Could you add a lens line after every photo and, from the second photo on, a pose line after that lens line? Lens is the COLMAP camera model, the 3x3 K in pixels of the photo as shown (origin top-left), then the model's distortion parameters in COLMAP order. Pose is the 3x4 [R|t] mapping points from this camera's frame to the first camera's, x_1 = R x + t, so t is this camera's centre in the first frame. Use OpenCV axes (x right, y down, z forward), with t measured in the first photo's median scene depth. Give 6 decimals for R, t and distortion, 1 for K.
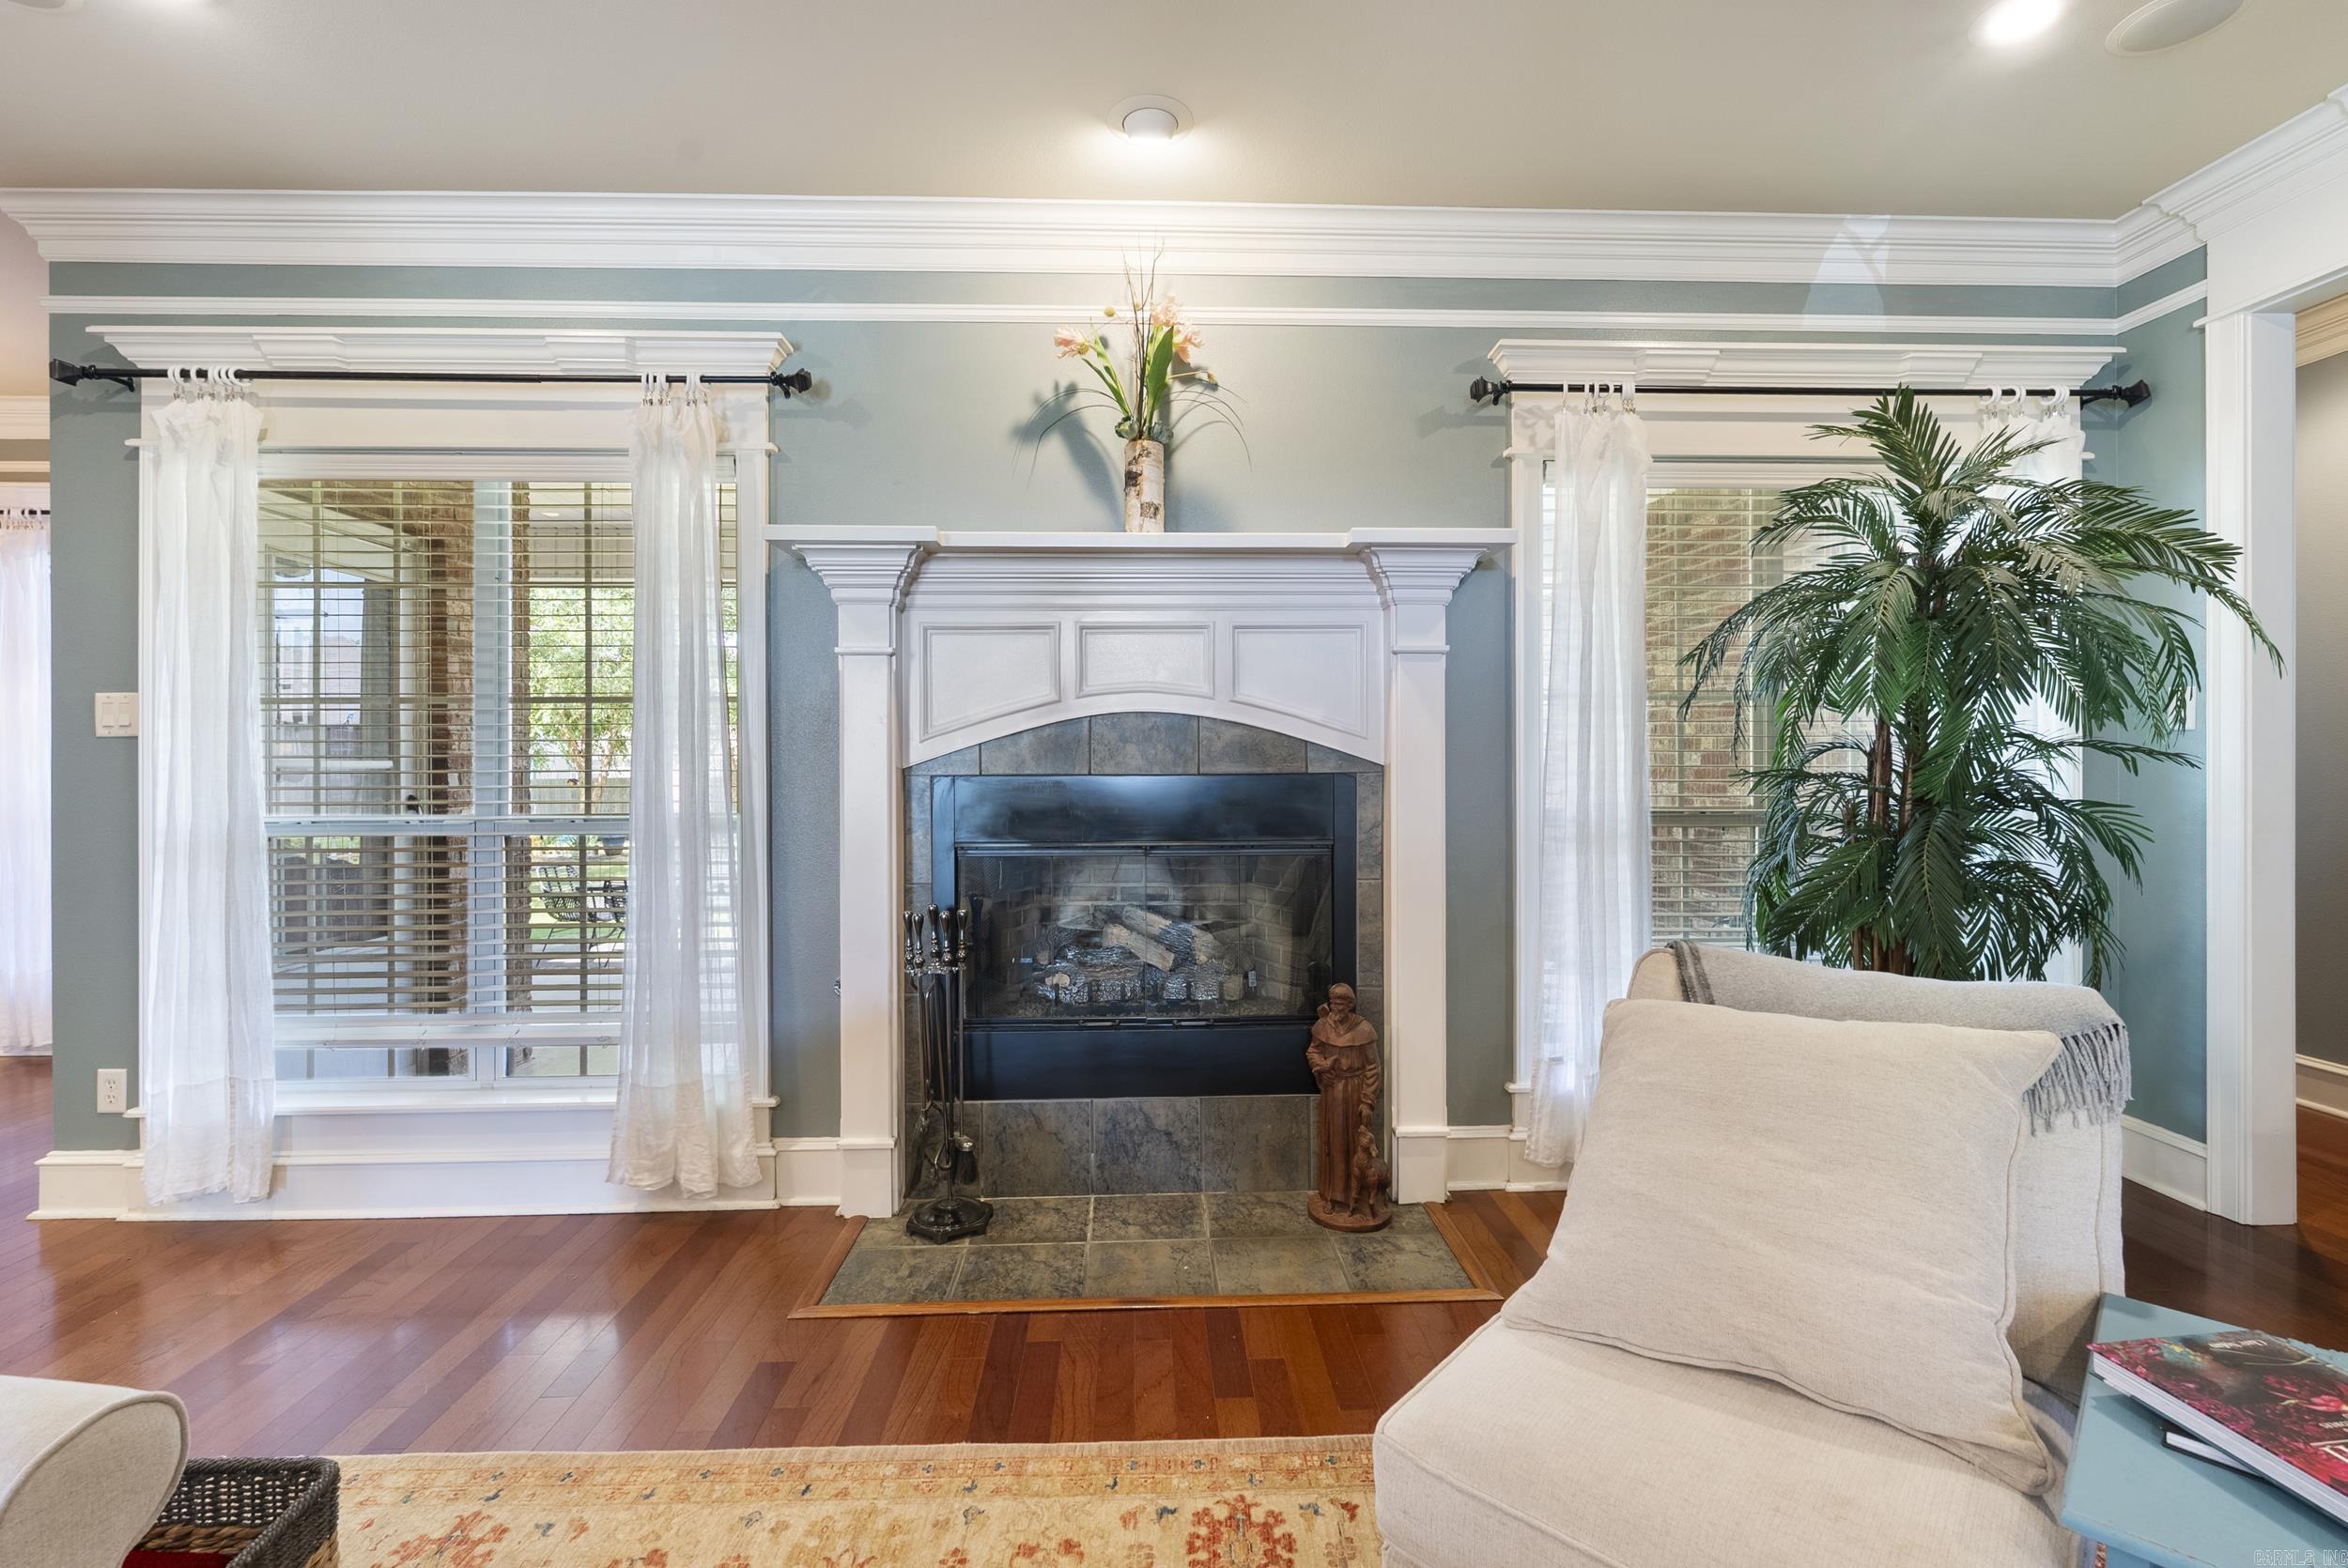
lens RADIAL K [[1041.2, 0, 1180.3], [0, 1041.2, 766.7], [0, 0, 1]] dist [-0.001368, -0.000454]
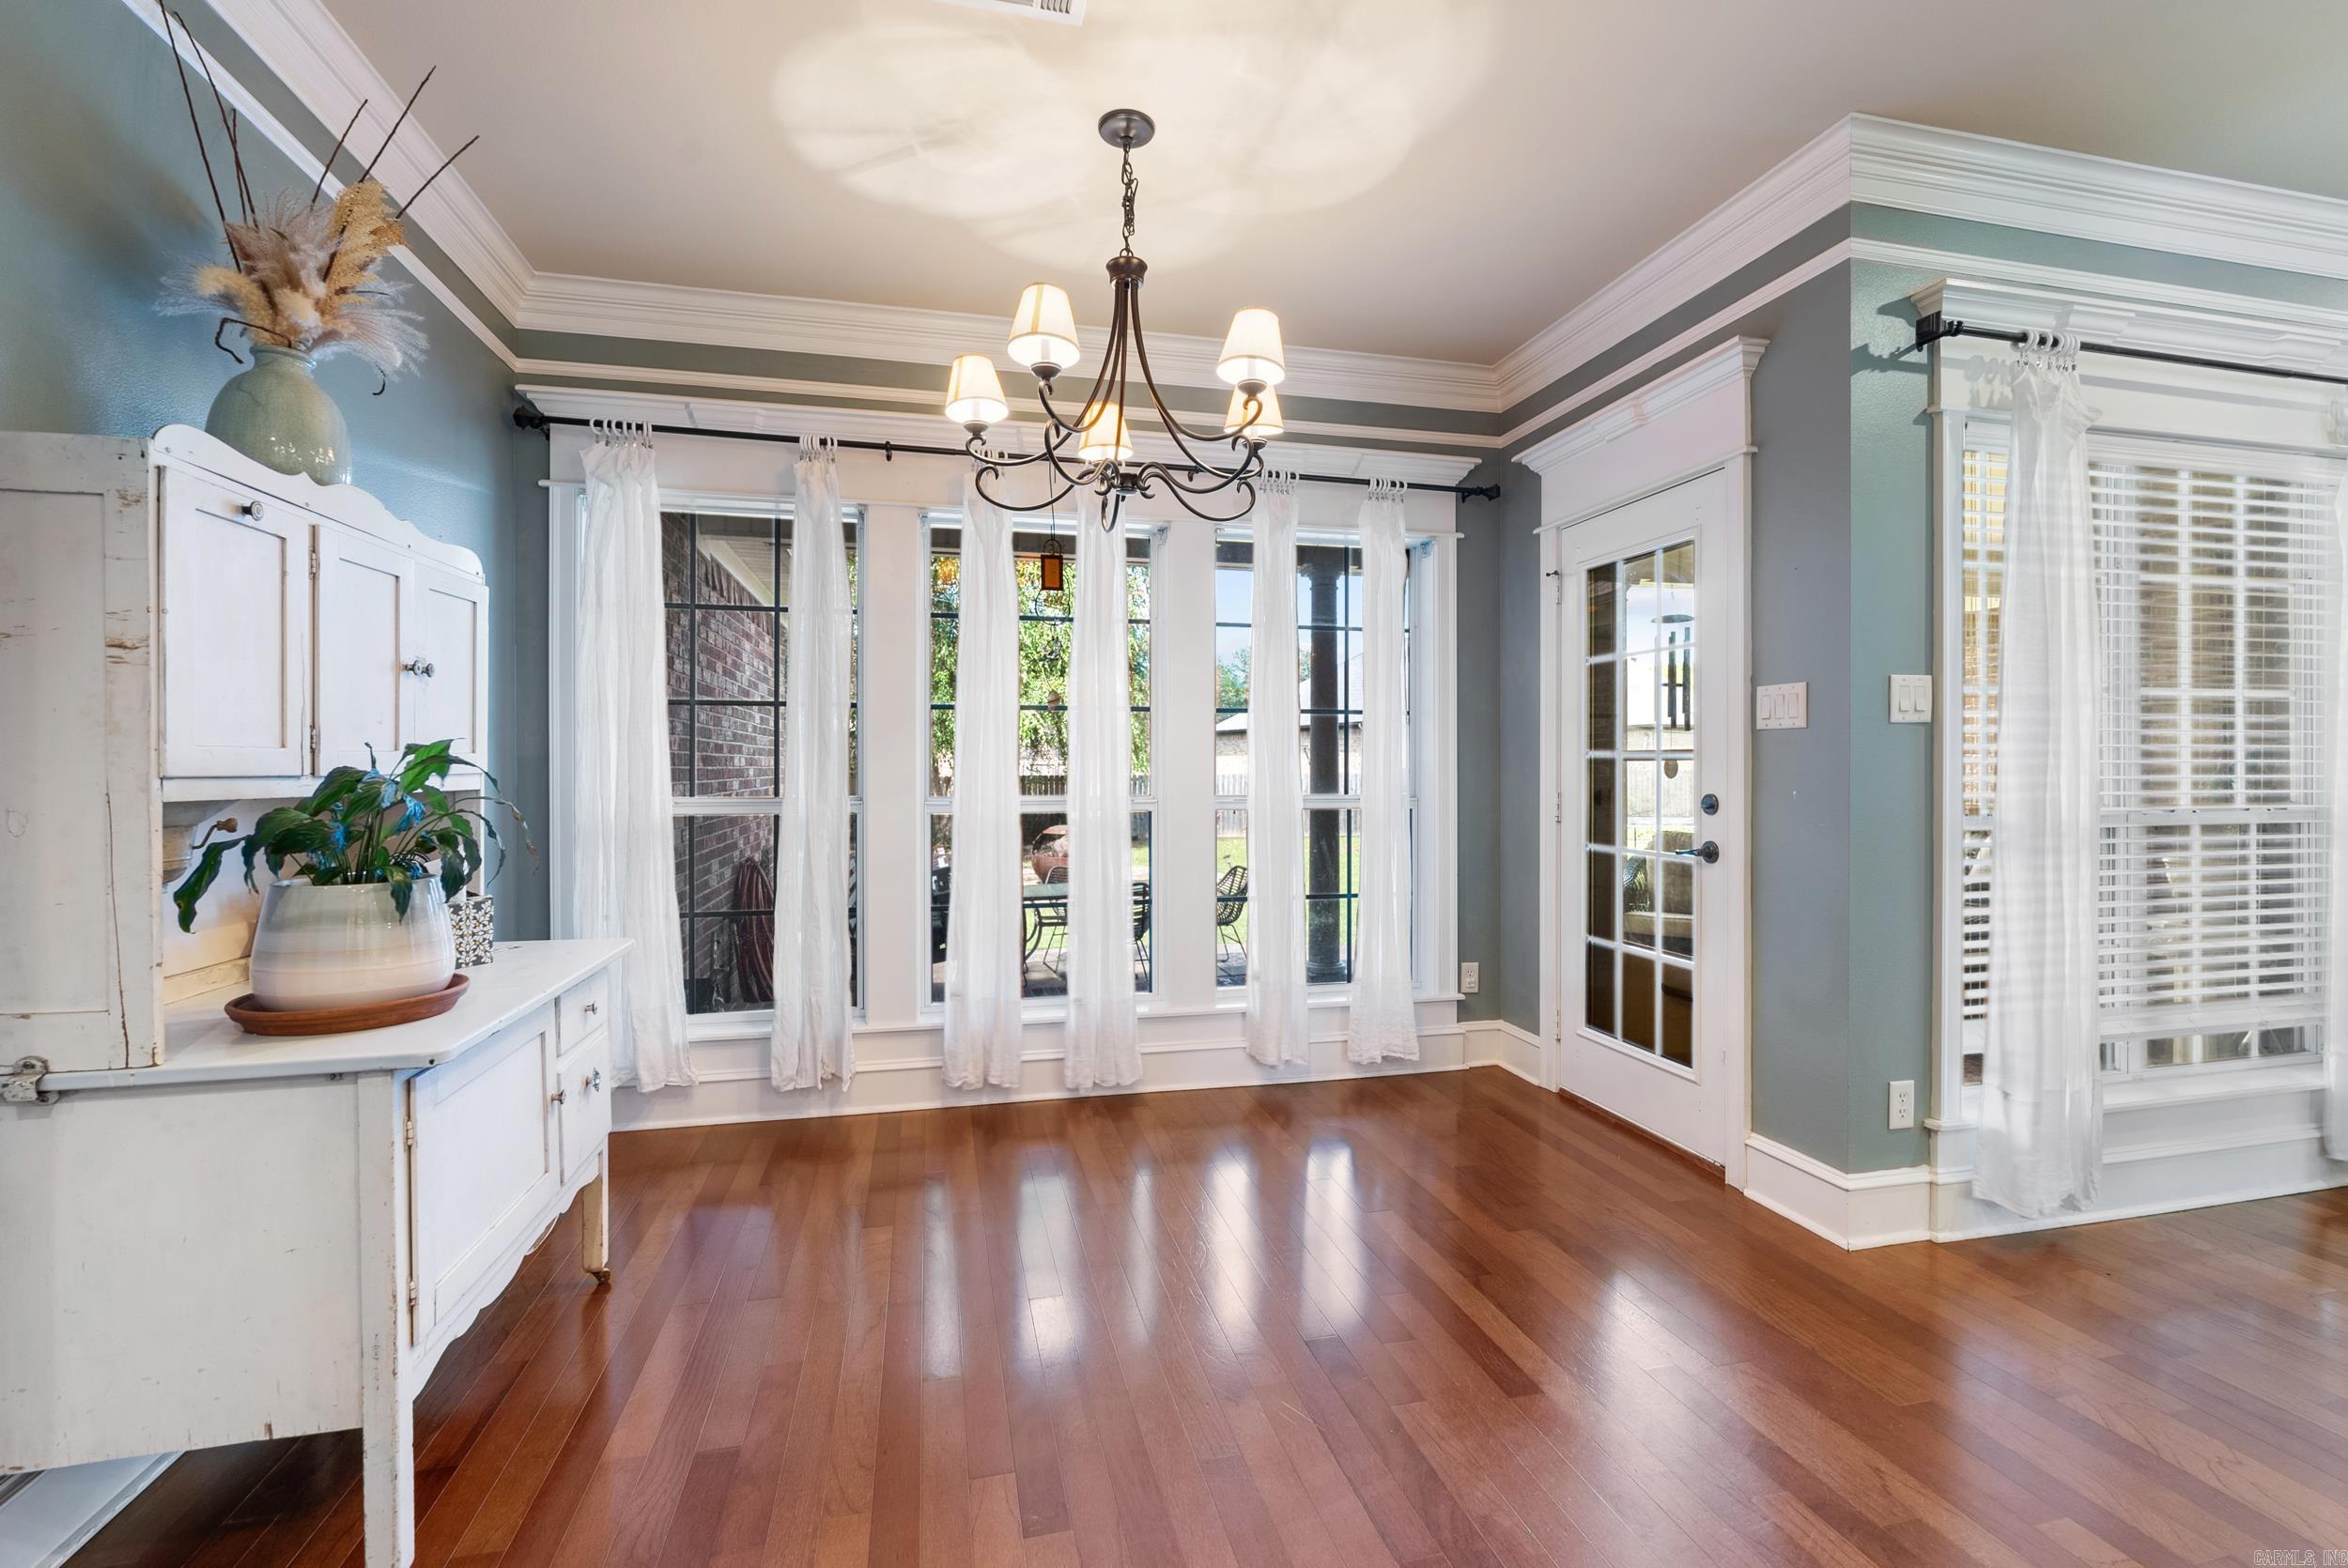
lens RADIAL K [[1041.2, 0, 1180.3], [0, 1041.2, 766.7], [0, 0, 1]] dist [-0.001368, -0.000454]
pose [[0.980504, 0.000292, 0.196497, -1.821769], [-0.000207, 1.000000, -0.000457, 0.011118], [-0.196497, 0.000408, 0.980504, 0.213188]]
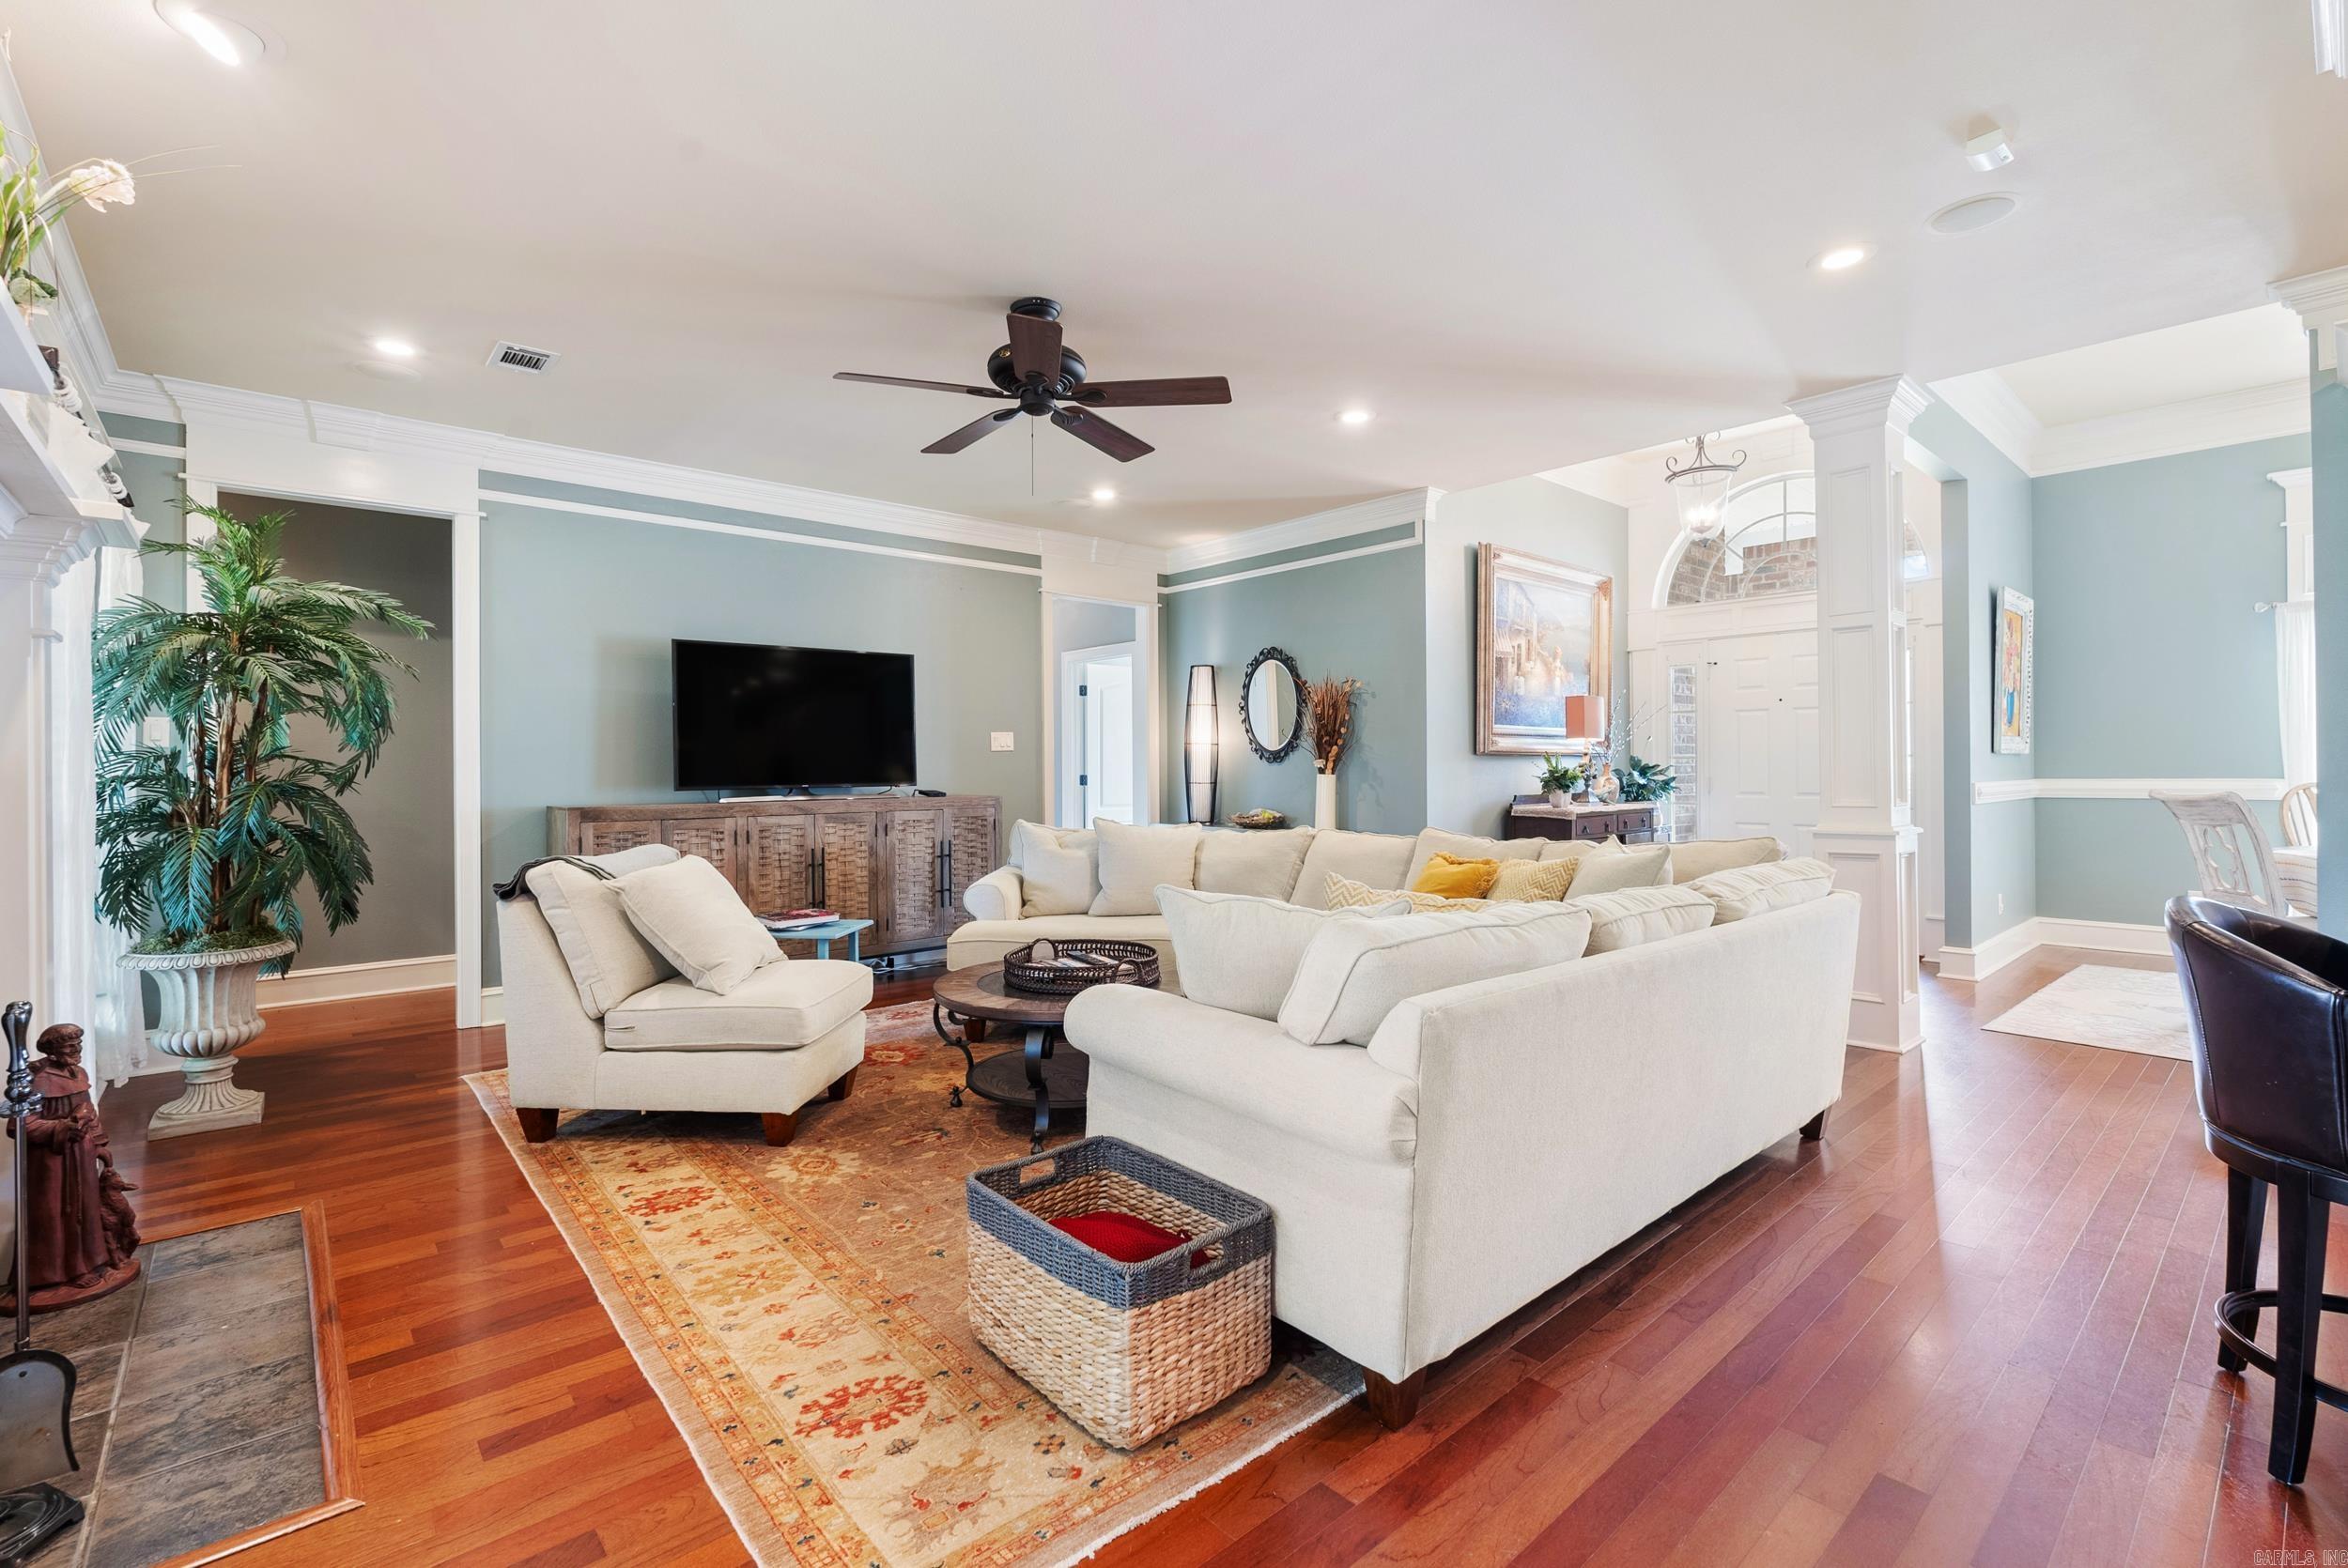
lens RADIAL K [[1041.2, 0, 1180.3], [0, 1041.2, 766.7], [0, 0, 1]] dist [-0.001368, -0.000454]
pose [[-0.633870, 0.009585, 0.773380, -1.028553], [0.013599, 0.999907, -0.001247, 0.012500], [-0.773320, 0.009727, -0.633941, 0.791850]]
